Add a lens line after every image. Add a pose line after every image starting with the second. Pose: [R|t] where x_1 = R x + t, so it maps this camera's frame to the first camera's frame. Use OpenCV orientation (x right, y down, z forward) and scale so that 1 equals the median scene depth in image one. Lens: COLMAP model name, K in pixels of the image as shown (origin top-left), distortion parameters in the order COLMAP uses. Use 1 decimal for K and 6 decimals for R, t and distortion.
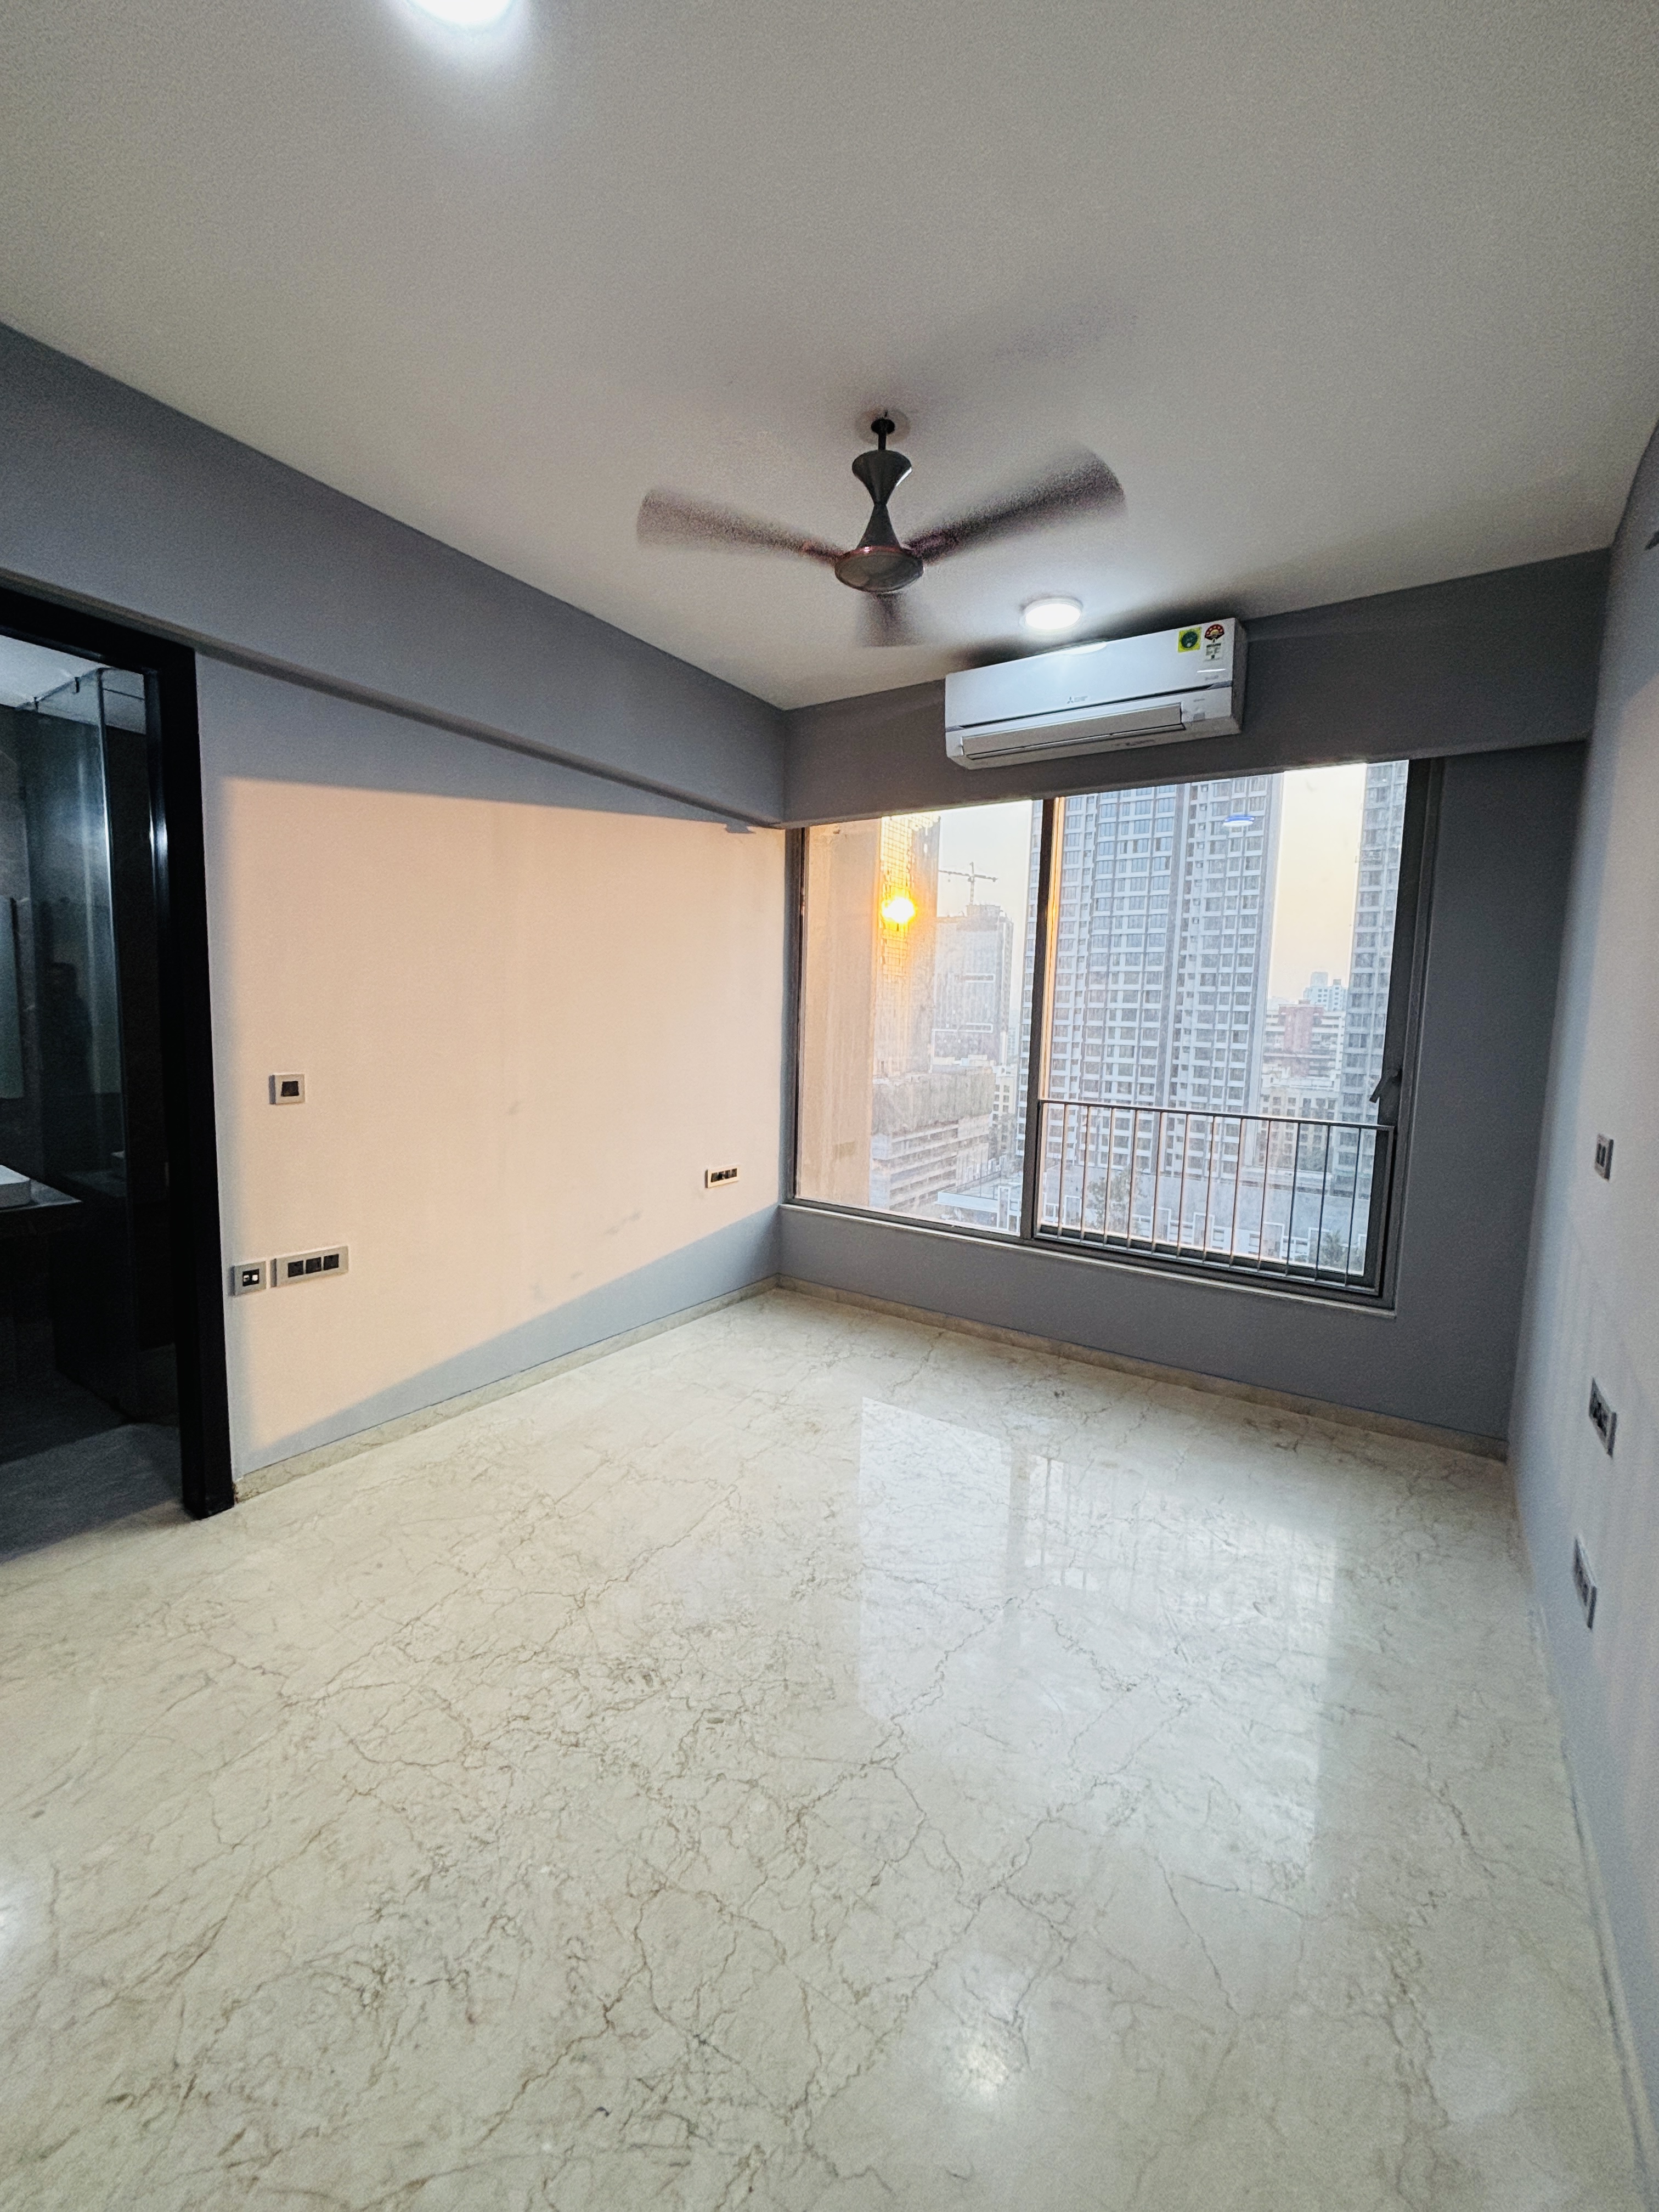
lens RADIAL K [[908.2, 0, 832.8], [0, 908.2, 1108.6], [0, 0, 1]] dist [0.014860, 0.000102]
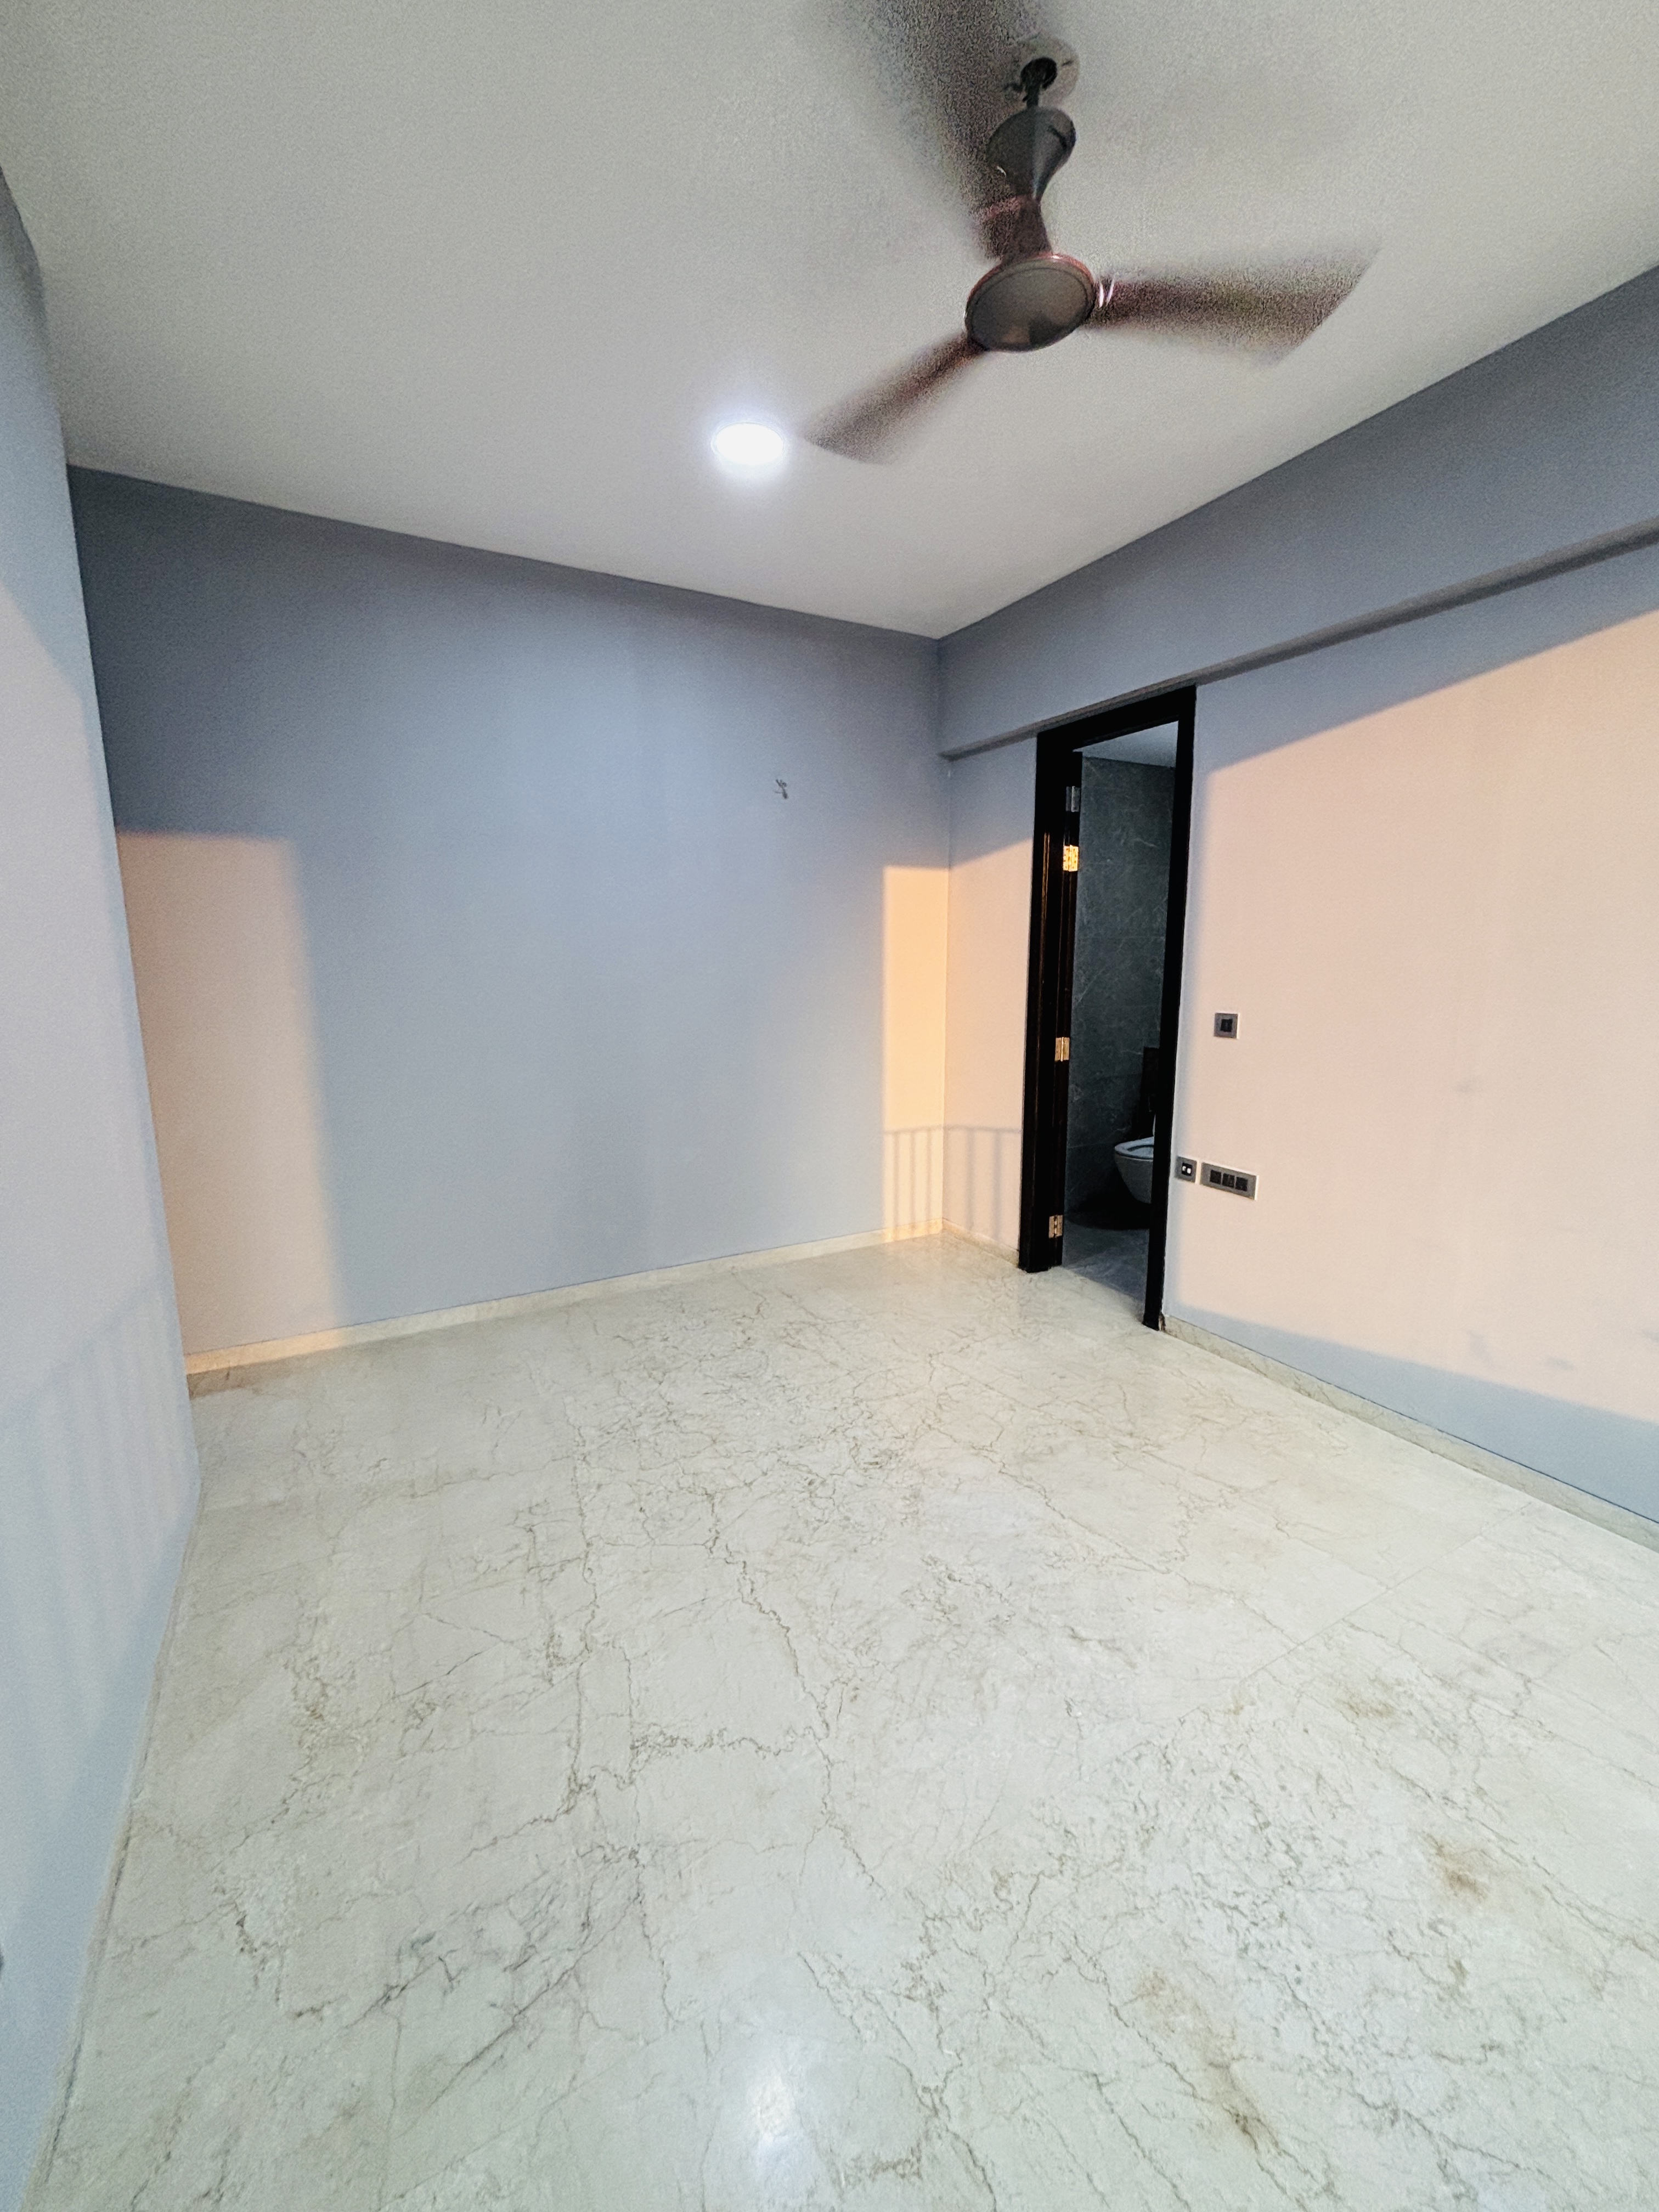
lens RADIAL K [[908.2, 0, 832.8], [0, 908.2, 1108.6], [0, 0, 1]] dist [0.014860, 0.000102]
pose [[-0.467041, 0.123258, -0.875603, 0.730185], [-0.101656, 0.976187, 0.191640, -0.095885], [0.878373, 0.178514, -0.443389, 1.156665]]
